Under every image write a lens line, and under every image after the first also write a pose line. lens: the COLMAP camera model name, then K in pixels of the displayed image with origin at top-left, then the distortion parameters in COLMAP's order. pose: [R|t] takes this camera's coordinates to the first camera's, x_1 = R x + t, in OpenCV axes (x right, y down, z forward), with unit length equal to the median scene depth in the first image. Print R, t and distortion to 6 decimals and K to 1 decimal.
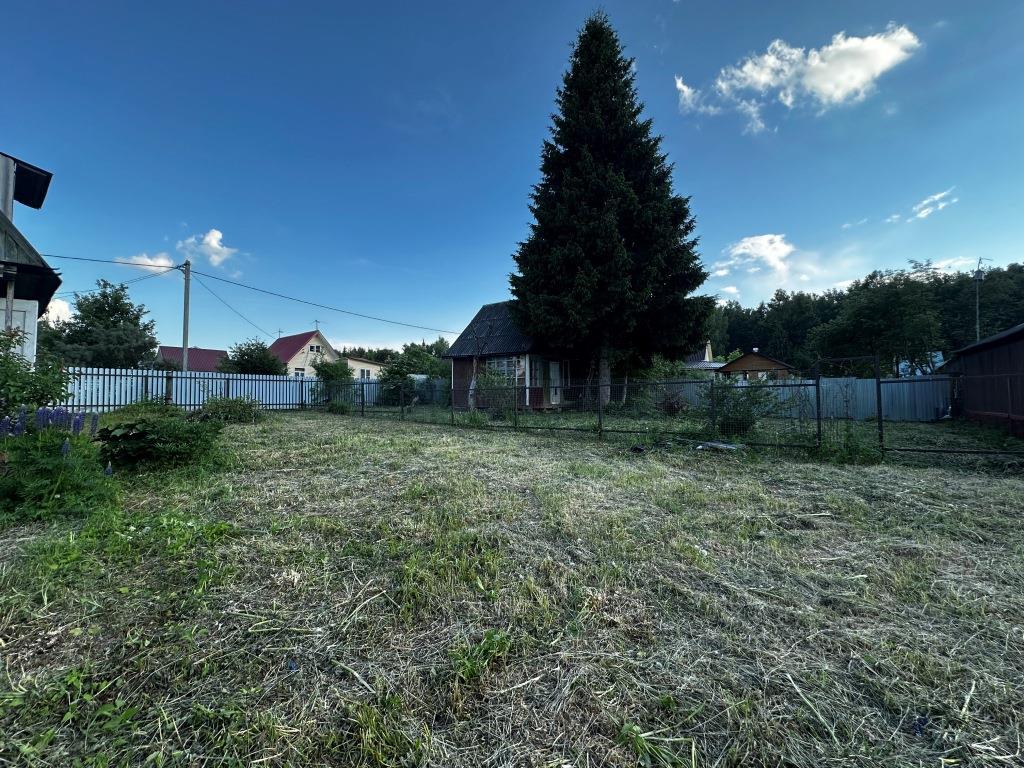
lens RADIAL K [[408.8, 0, 511.0], [0, 408.8, 382.8], [0, 0, 1]] dist [-0.001375, 0.000303]
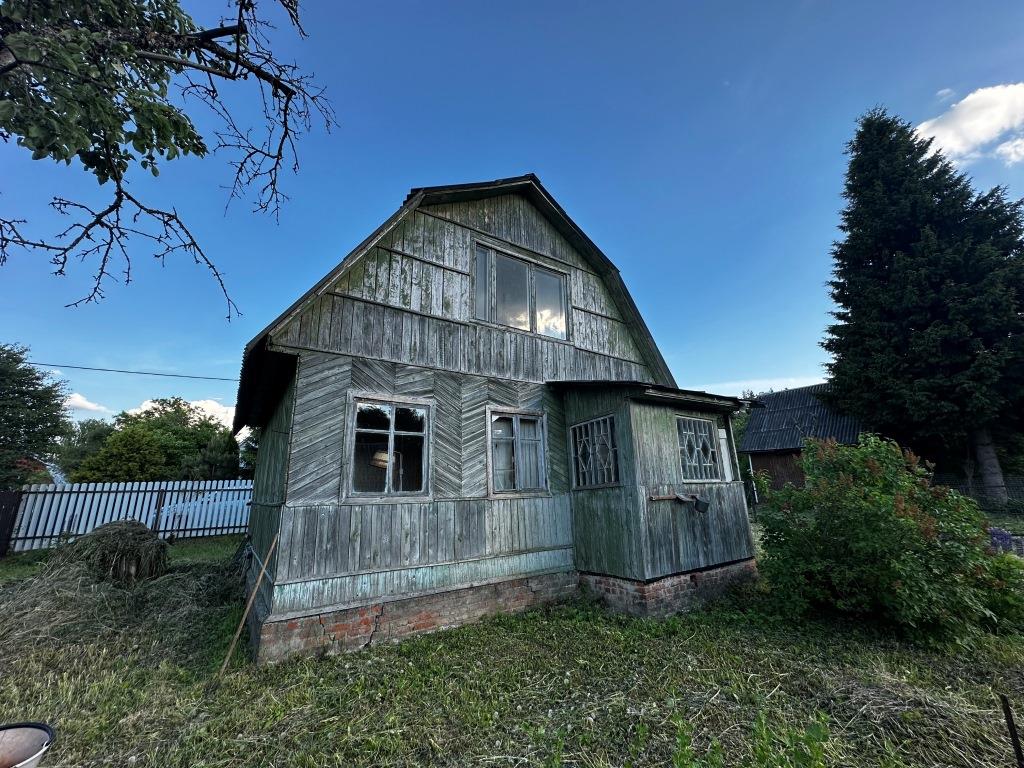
lens RADIAL K [[408.8, 0, 510.8], [0, 408.8, 383.5], [0, 0, 1]] dist [-0.001375, 0.000303]
pose [[0.949892, -0.097607, -0.296949, -0.999757], [0.029935, 0.974036, -0.224407, -0.055211], [0.311142, 0.204274, 0.928150, -0.259579]]
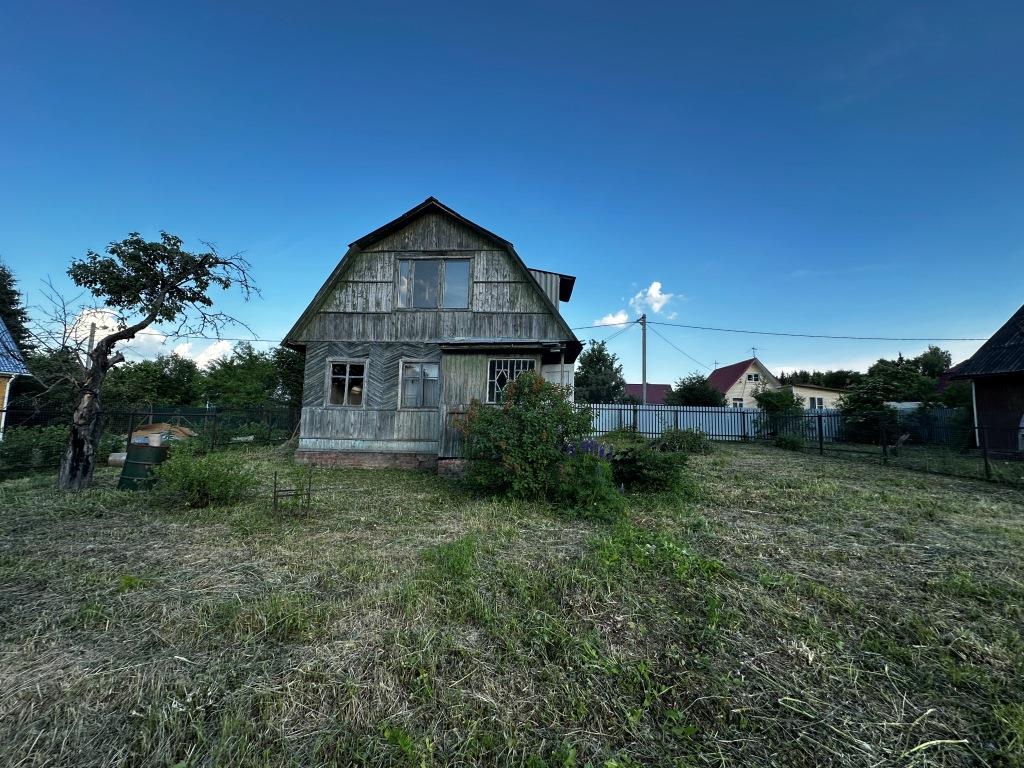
lens RADIAL K [[408.8, 0, 510.2], [0, 408.8, 383.2], [0, 0, 1]] dist [-0.001375, 0.000303]
pose [[0.560076, -0.059979, -0.826267, -0.039829], [0.002580, 0.997497, -0.070659, -0.016645], [0.828437, 0.037443, 0.558829, -0.019172]]
